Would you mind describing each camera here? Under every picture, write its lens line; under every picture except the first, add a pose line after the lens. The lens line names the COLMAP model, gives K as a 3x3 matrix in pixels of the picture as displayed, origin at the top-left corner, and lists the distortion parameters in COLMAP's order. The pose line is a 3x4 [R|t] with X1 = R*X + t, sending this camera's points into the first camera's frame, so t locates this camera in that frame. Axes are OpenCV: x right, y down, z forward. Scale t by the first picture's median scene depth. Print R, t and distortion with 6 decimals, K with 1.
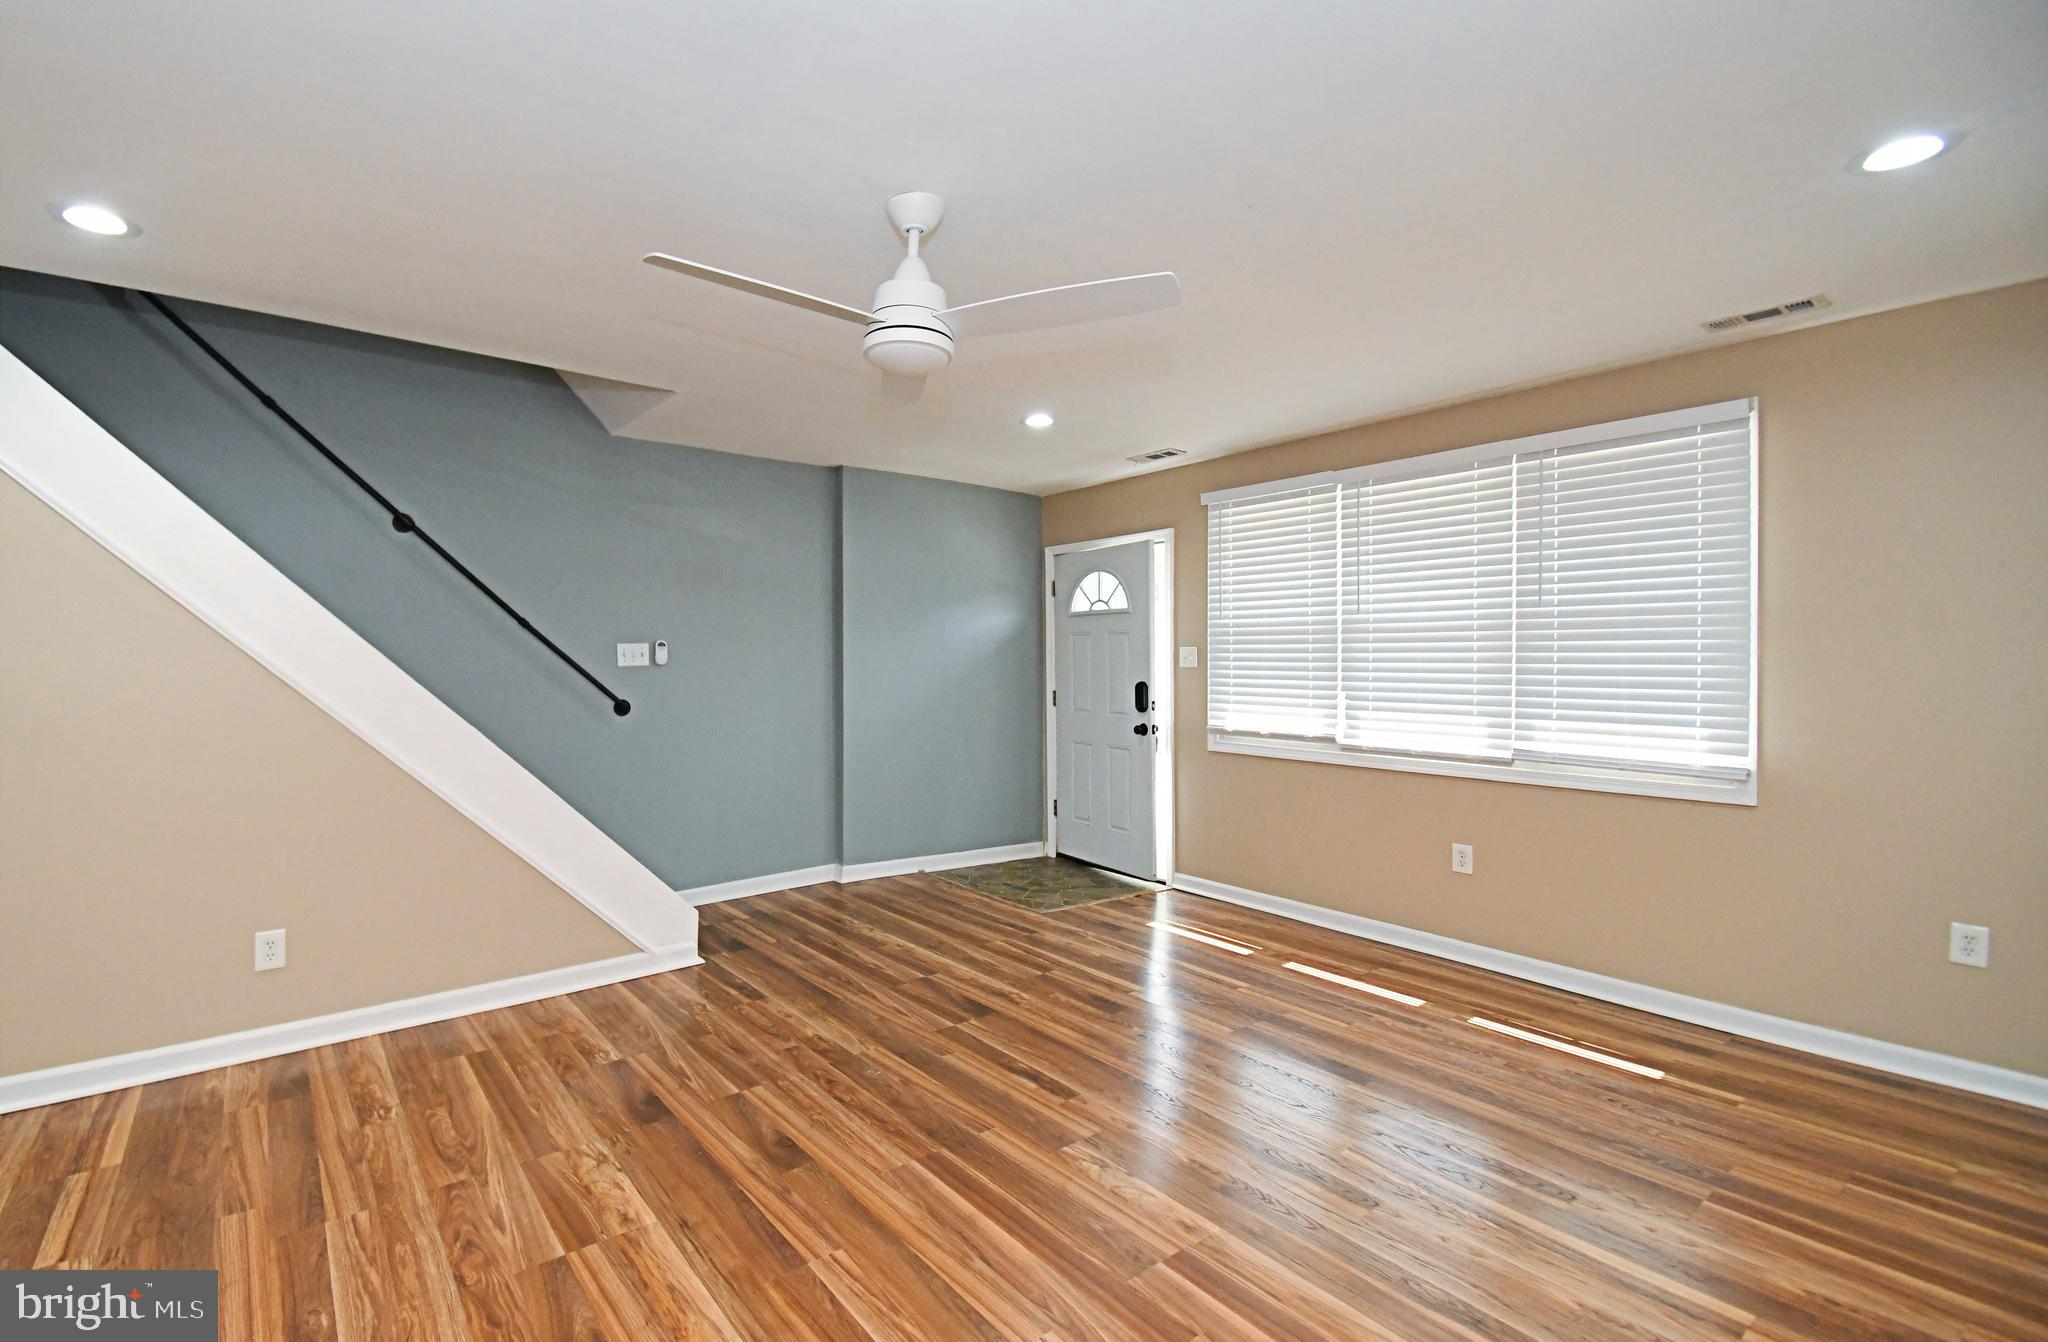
lens RADIAL K [[880.8, 0, 985.6], [0, 880.8, 665.0], [0, 0, 1]] dist [0.002866, 0.000117]
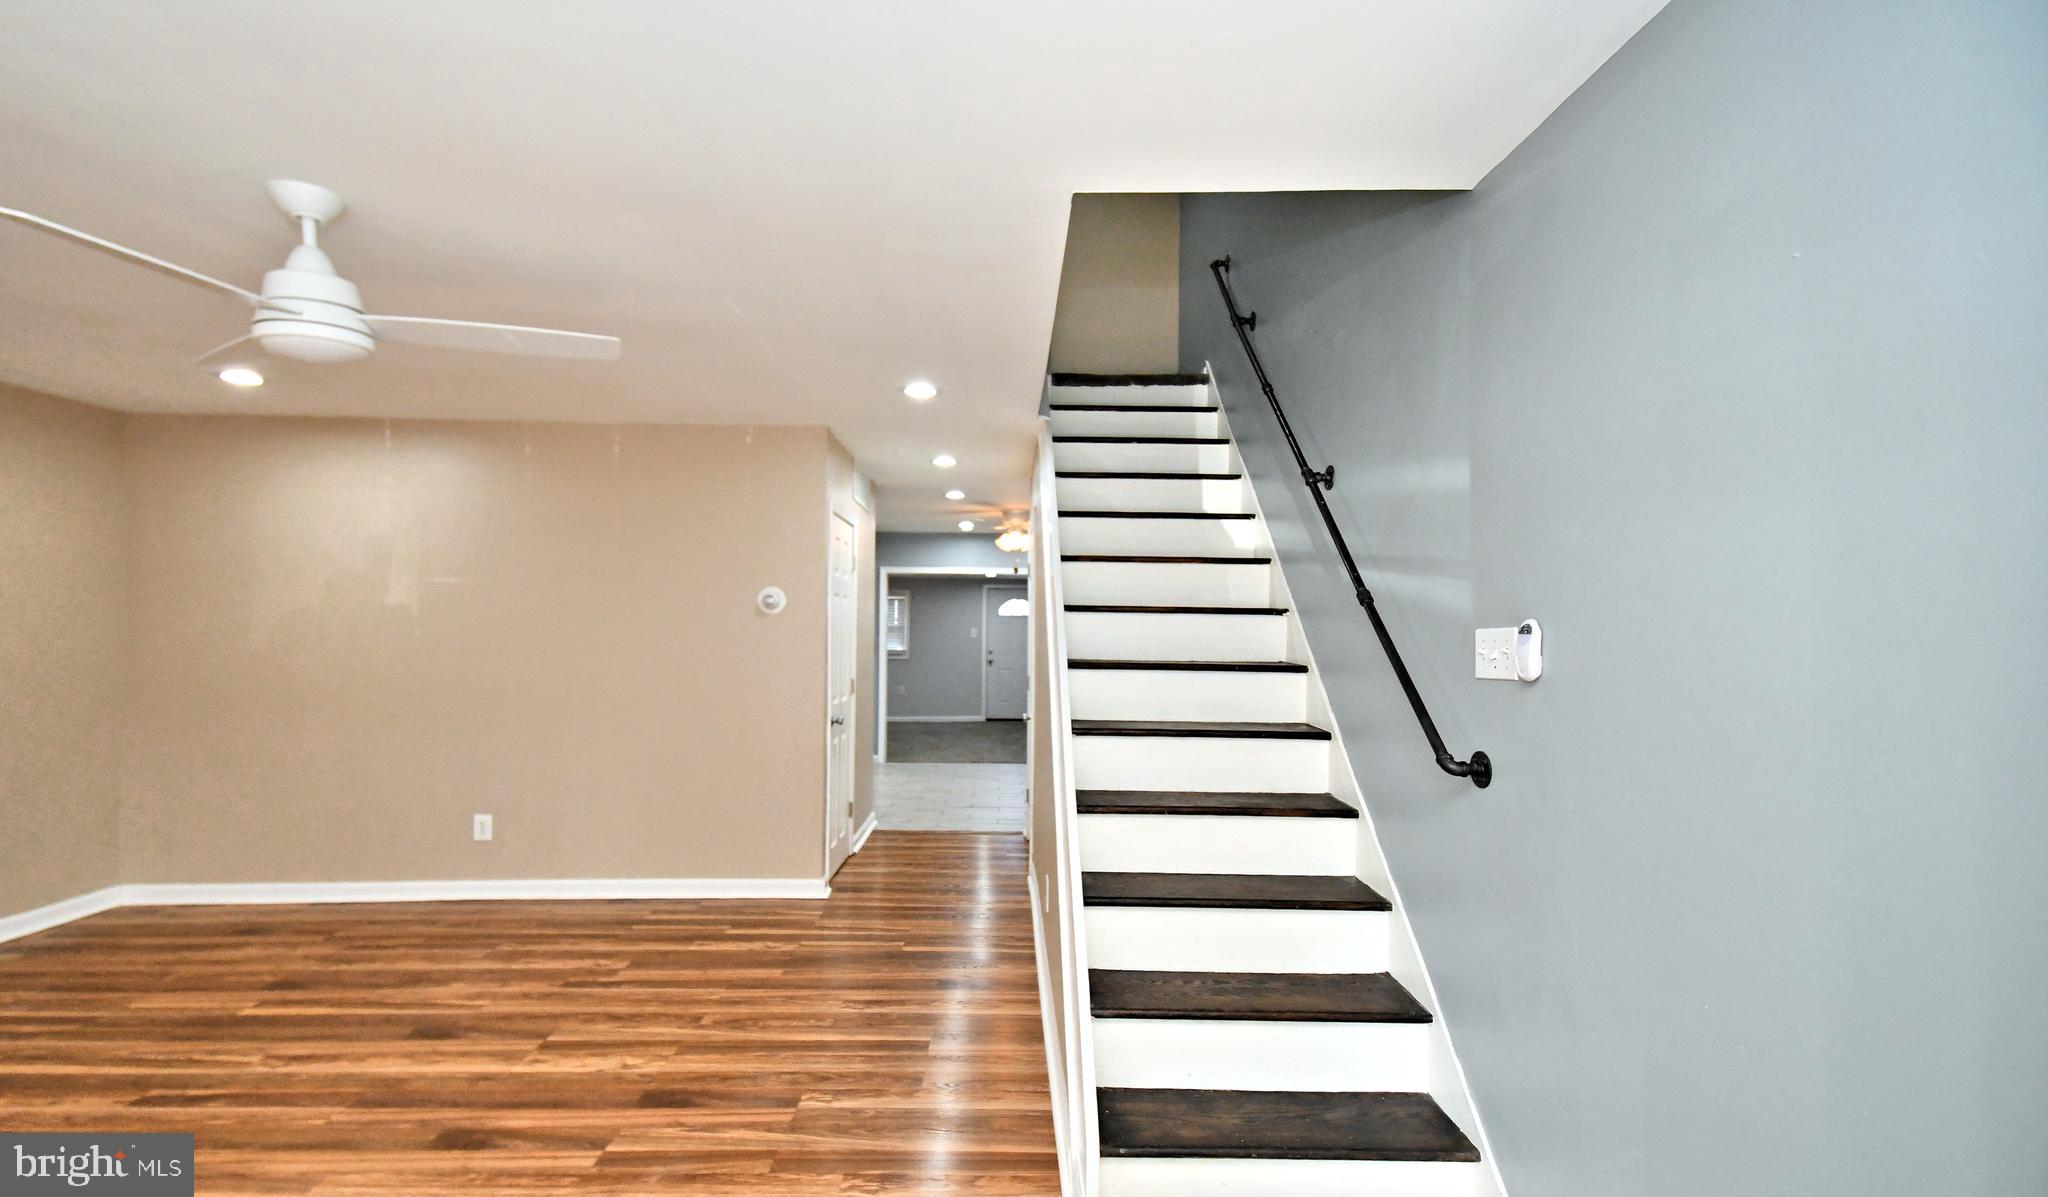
lens RADIAL K [[846.3, 0, 1011.8], [0, 846.3, 593.4], [0, 0, 1]] dist [0.035200, -0.015072]
pose [[-0.620697, -0.034202, -0.783304, 0.129559], [-0.009368, 0.999300, -0.036210, -0.035557], [0.783994, -0.015138, -0.620584, 1.542863]]
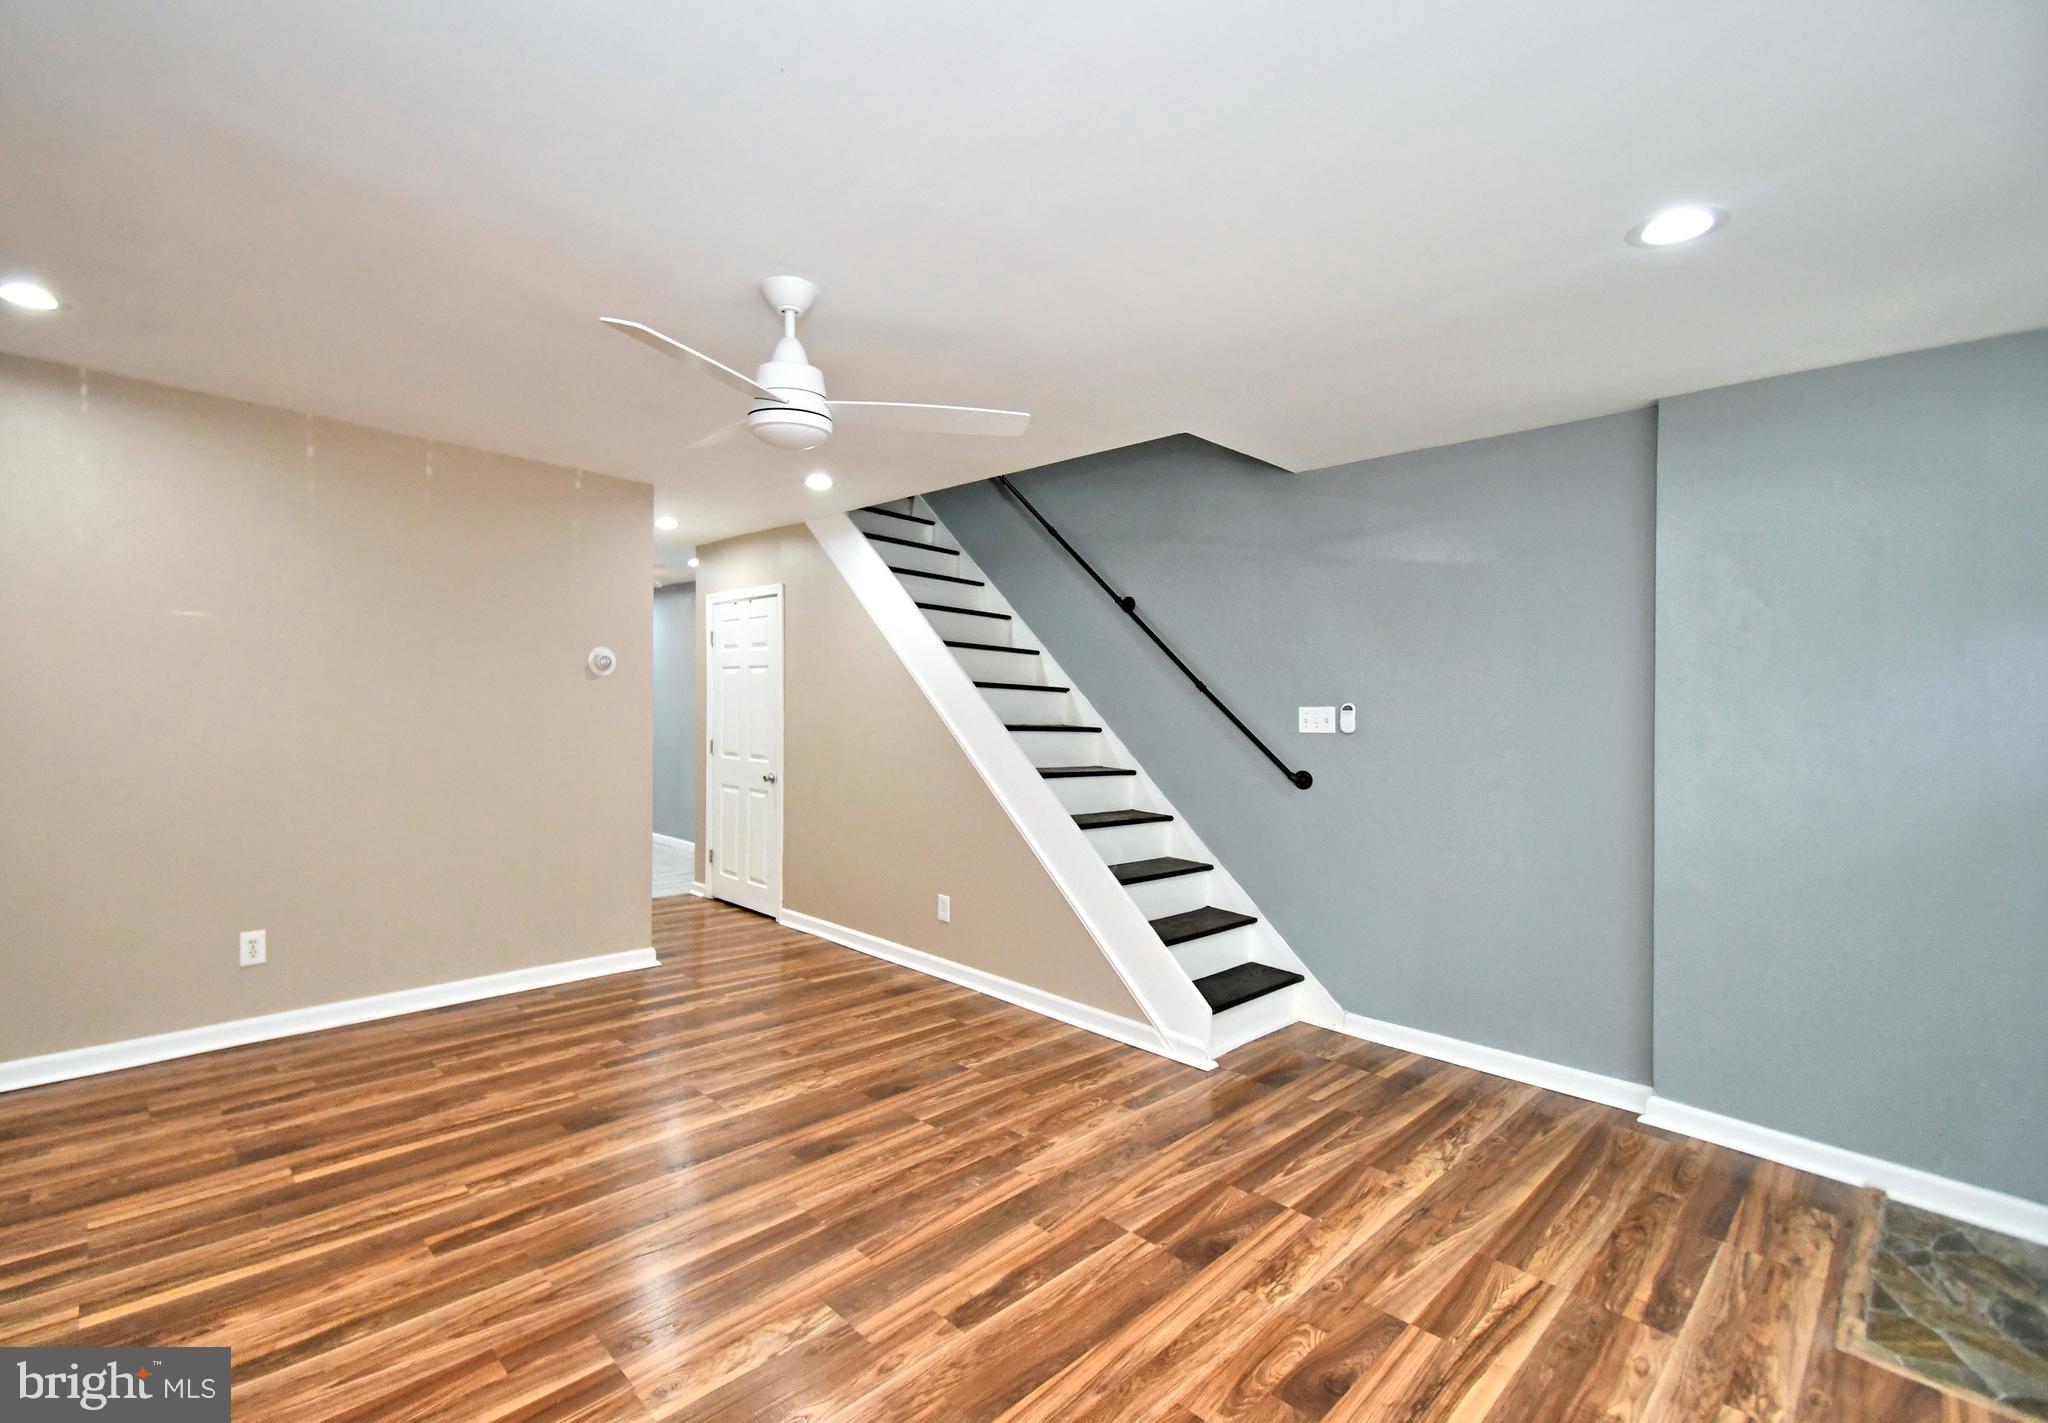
lens RADIAL K [[937.7, 0, 870.0], [0, 937.7, 687.7], [0, 0, 1]] dist [0.038372, -0.024199]
pose [[0.048819, -0.008534, -0.998771, 0.742362], [-0.035691, 0.999310, -0.010283, -0.032634], [0.998170, 0.036149, 0.048480, 0.712801]]
